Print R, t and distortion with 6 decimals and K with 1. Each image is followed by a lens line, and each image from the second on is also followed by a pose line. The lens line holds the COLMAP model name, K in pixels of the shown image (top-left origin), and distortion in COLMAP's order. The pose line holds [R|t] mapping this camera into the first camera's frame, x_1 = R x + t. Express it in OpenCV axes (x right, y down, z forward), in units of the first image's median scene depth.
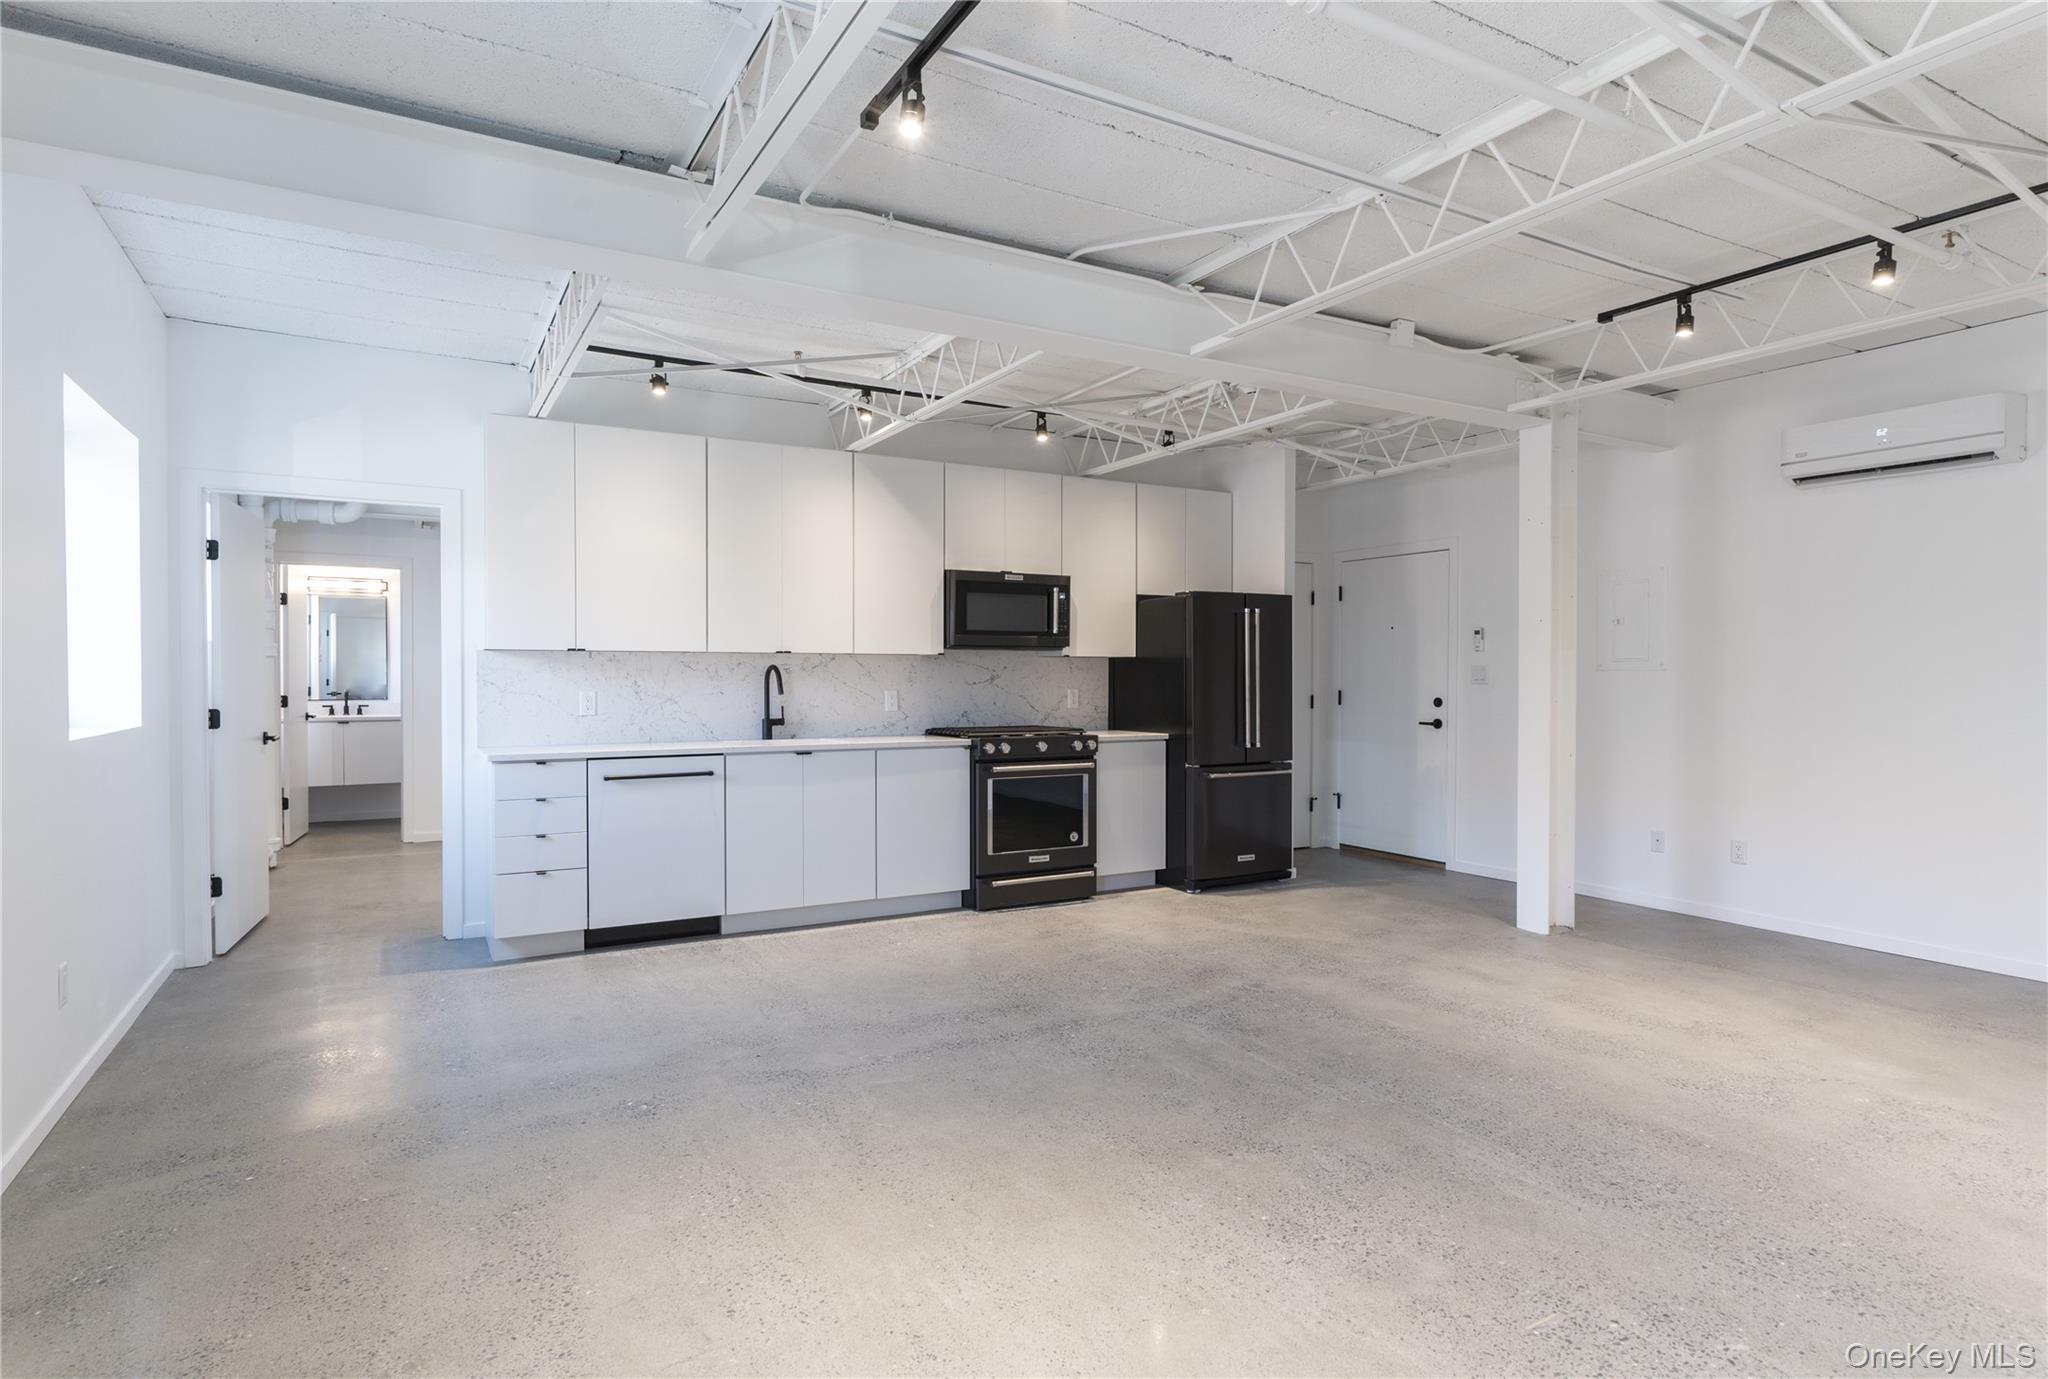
lens RADIAL K [[1084.5, 0, 1022.2], [0, 1084.5, 684.5], [0, 0, 1]] dist [0.000598, 0.000432]
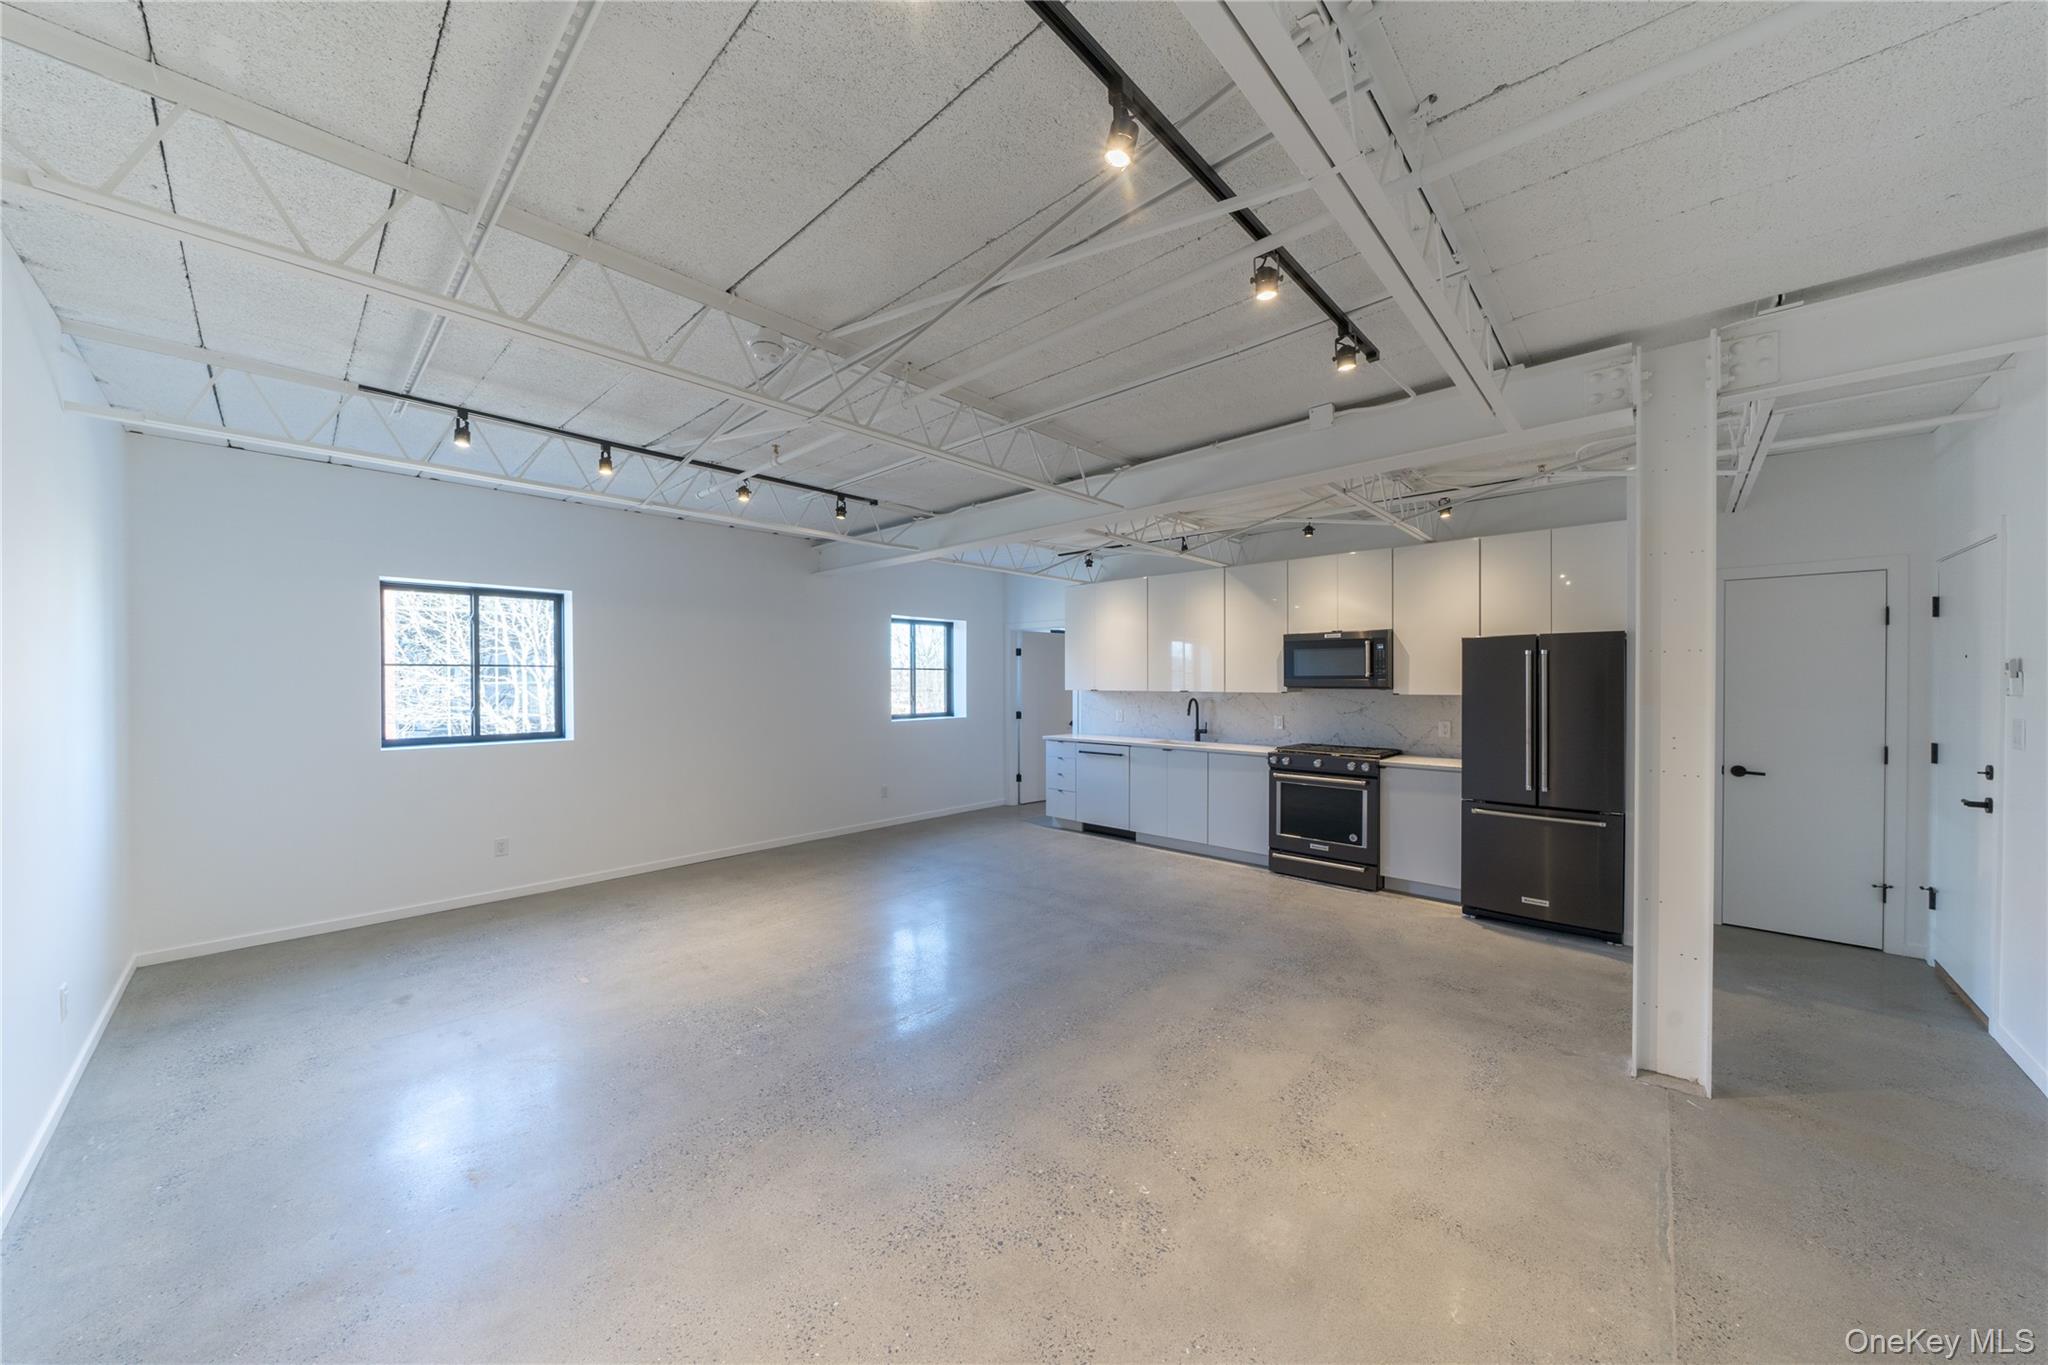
lens RADIAL K [[709.4, 0, 1011.1], [0, 709.4, 678.2], [0, 0, 1]] dist [-0.002340, -0.000492]
pose [[0.285633, -0.003334, -0.958333, 0.730552], [-0.006289, 0.999966, -0.005353, -0.039694], [0.958318, 0.007556, 0.285602, 0.377810]]
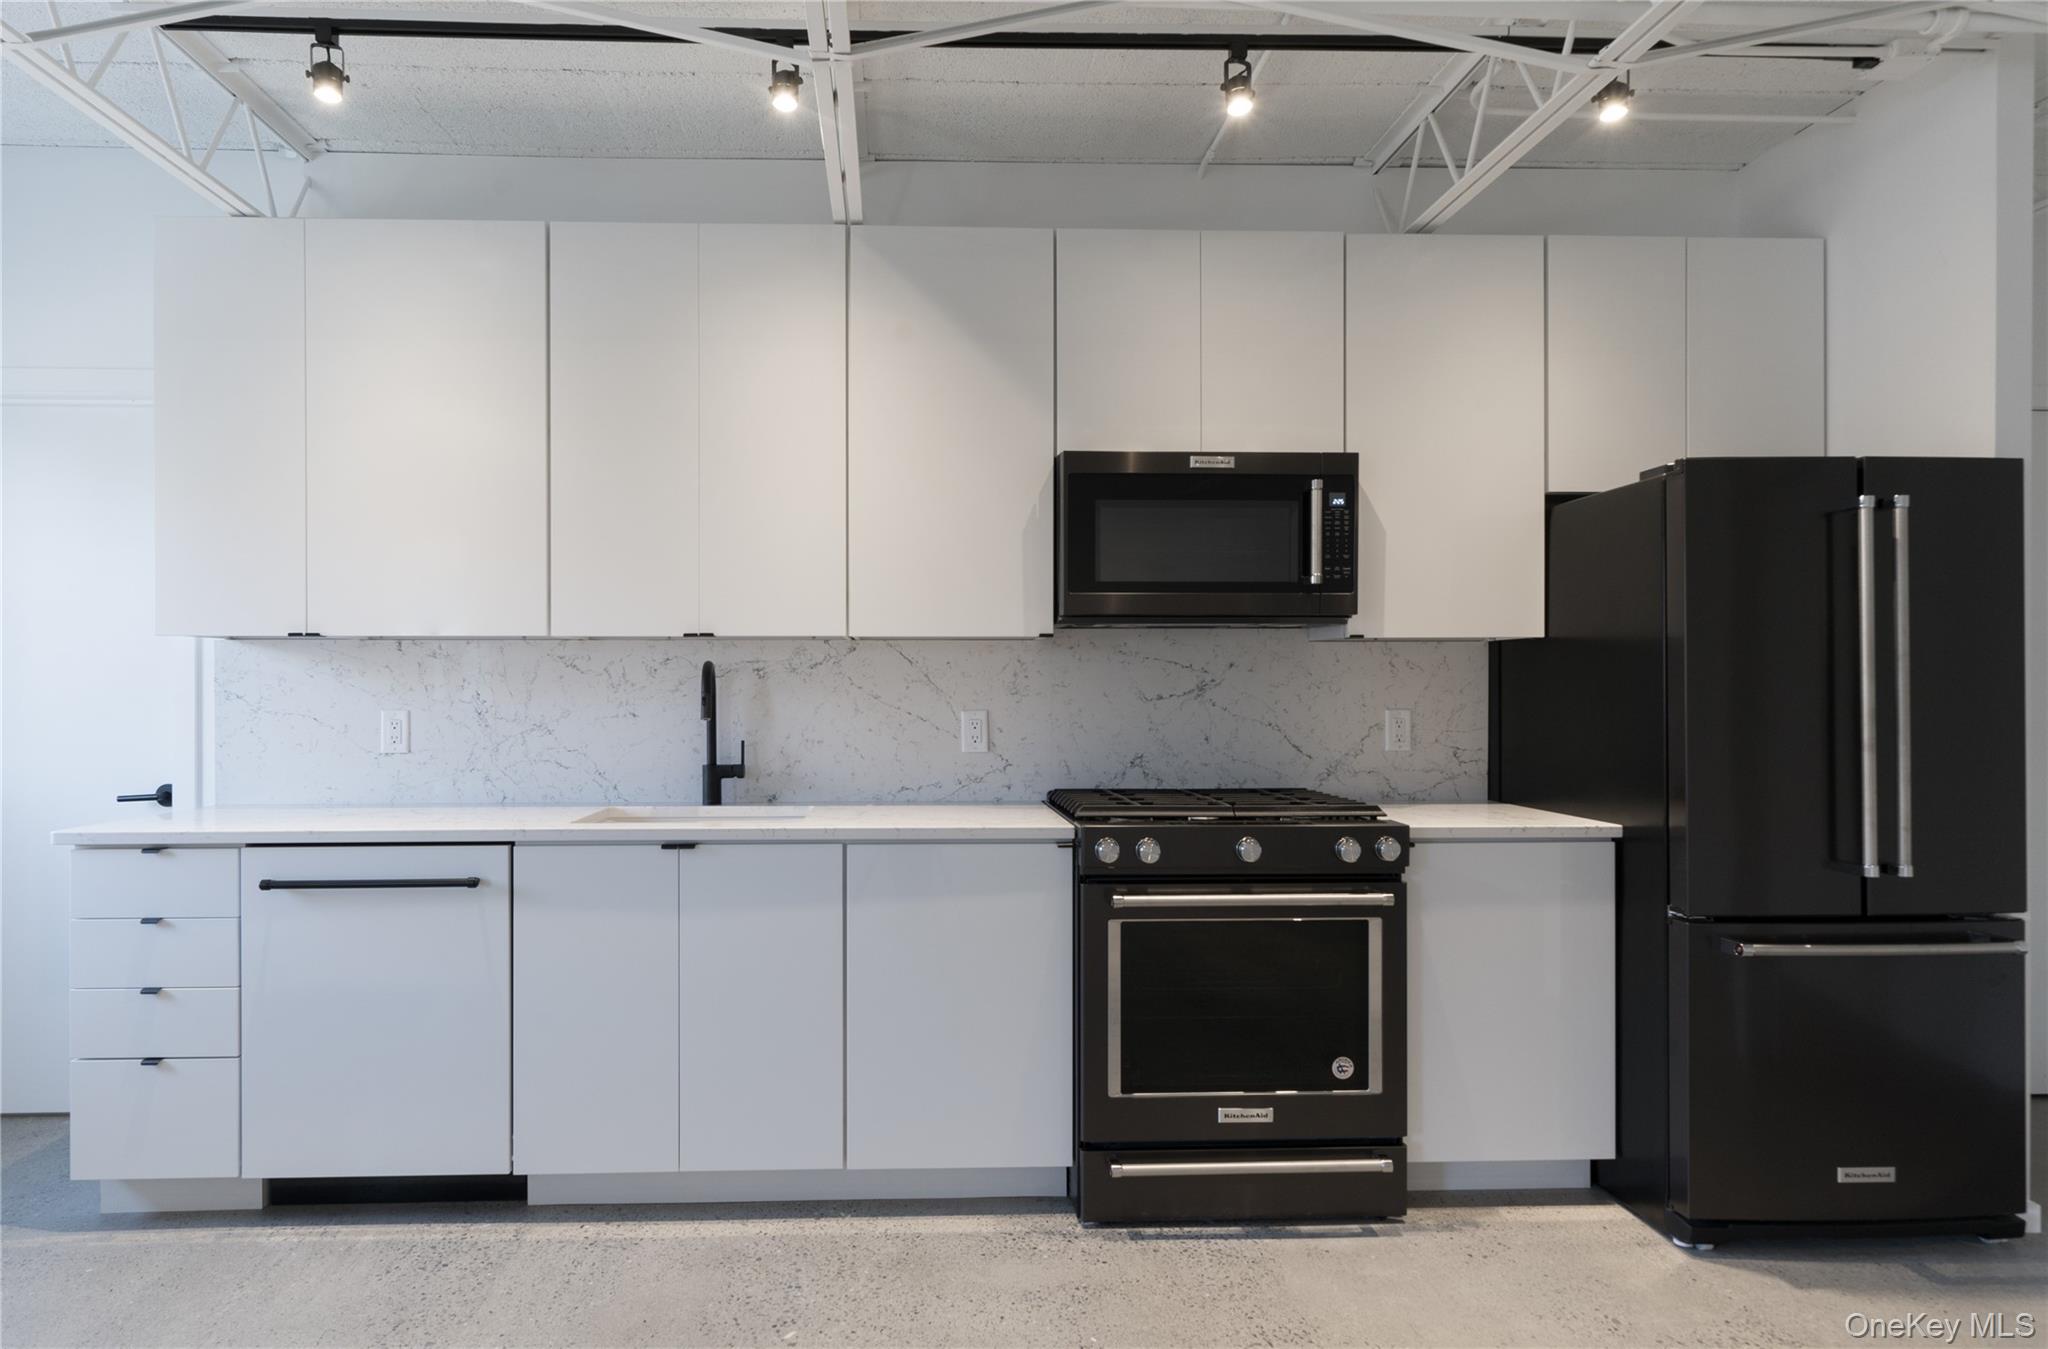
lens RADIAL K [[1143.1, 0, 960.9], [0, 1143.1, 683.7], [0, 0, 1]] dist [0.002293, 0.001244]
pose [[0.886823, -0.002111, -0.462104, 0.120999], [-0.002205, 0.999959, -0.008800, -0.002801], [0.462103, 0.008823, 0.886782, 0.542809]]
